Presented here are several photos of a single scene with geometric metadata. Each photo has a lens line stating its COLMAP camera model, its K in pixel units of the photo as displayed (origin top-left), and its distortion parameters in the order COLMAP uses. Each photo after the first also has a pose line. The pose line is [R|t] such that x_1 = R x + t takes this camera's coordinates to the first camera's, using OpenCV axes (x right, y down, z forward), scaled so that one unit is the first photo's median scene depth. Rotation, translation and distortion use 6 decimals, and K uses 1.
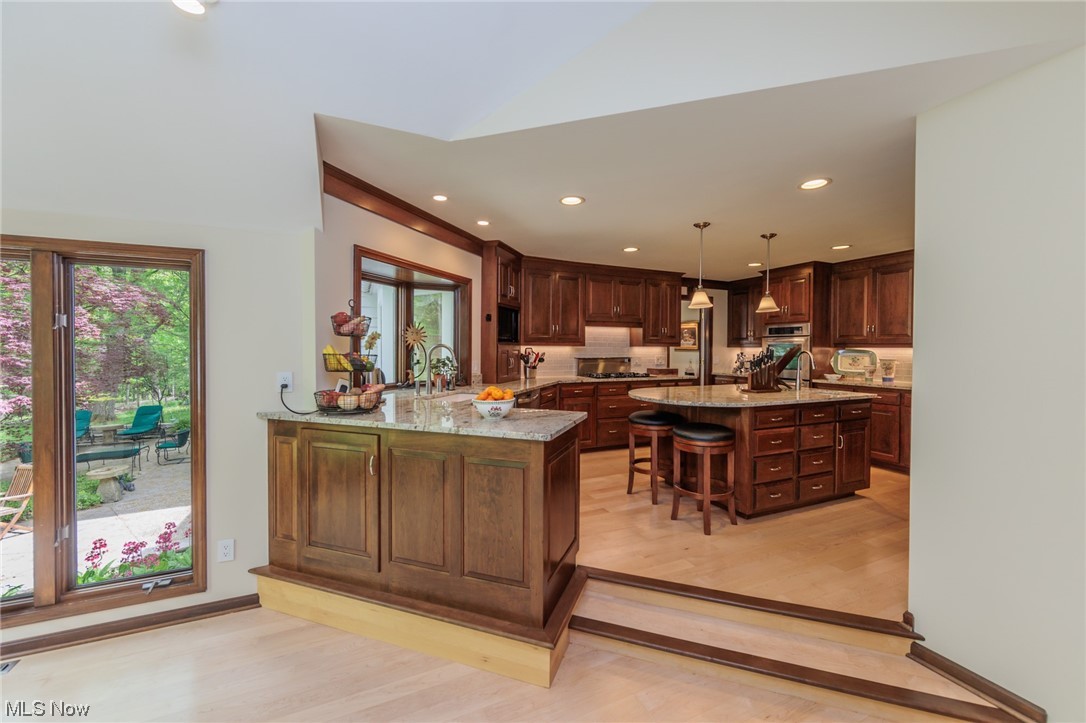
lens RADIAL K [[426.5, 0, 549.4], [0, 426.5, 351.6], [0, 0, 1]] dist [-0.000104, 0.000294]
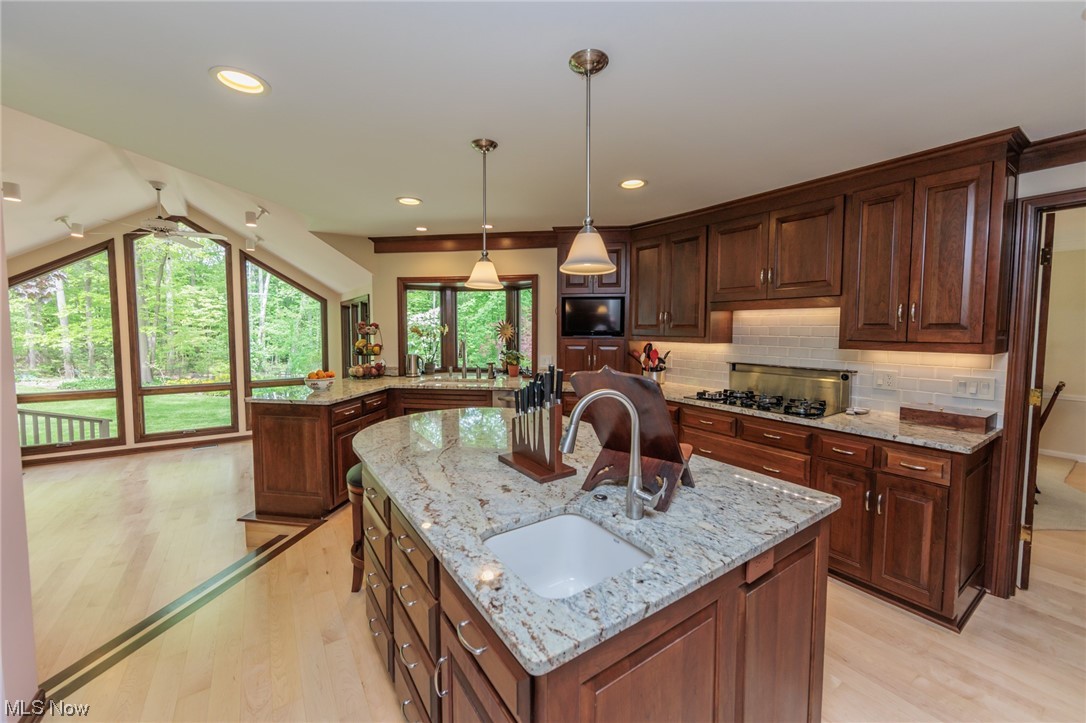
lens RADIAL K [[426.5, 0, 549.4], [0, 426.5, 351.6], [0, 0, 1]] dist [-0.000104, 0.000294]
pose [[0.177419, 0.054516, -0.982624, 0.672265], [-0.010149, 0.998513, 0.053565, -0.033374], [0.984083, 0.000470, 0.177708, 0.686422]]
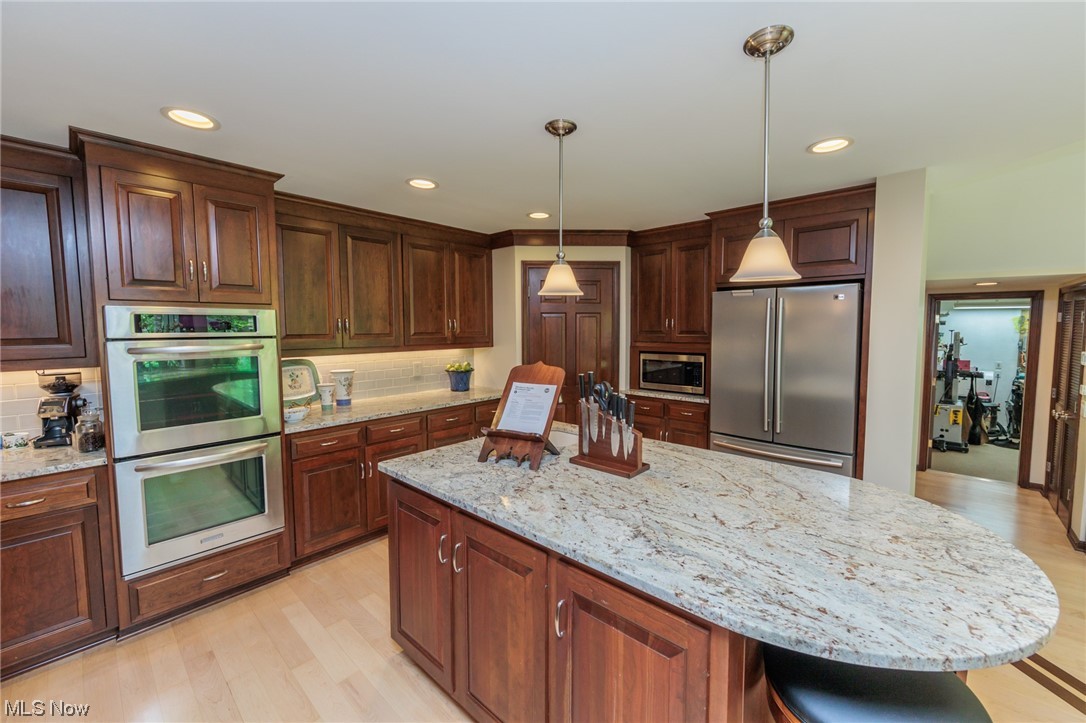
lens RADIAL K [[426.5, 0, 549.4], [0, 426.5, 351.6], [0, 0, 1]] dist [-0.000104, 0.000294]
pose [[-0.399257, -0.060804, 0.914821, 0.063993], [0.010374, 0.997435, 0.070823, -0.051261], [-0.916780, 0.037767, -0.397602, 0.915740]]
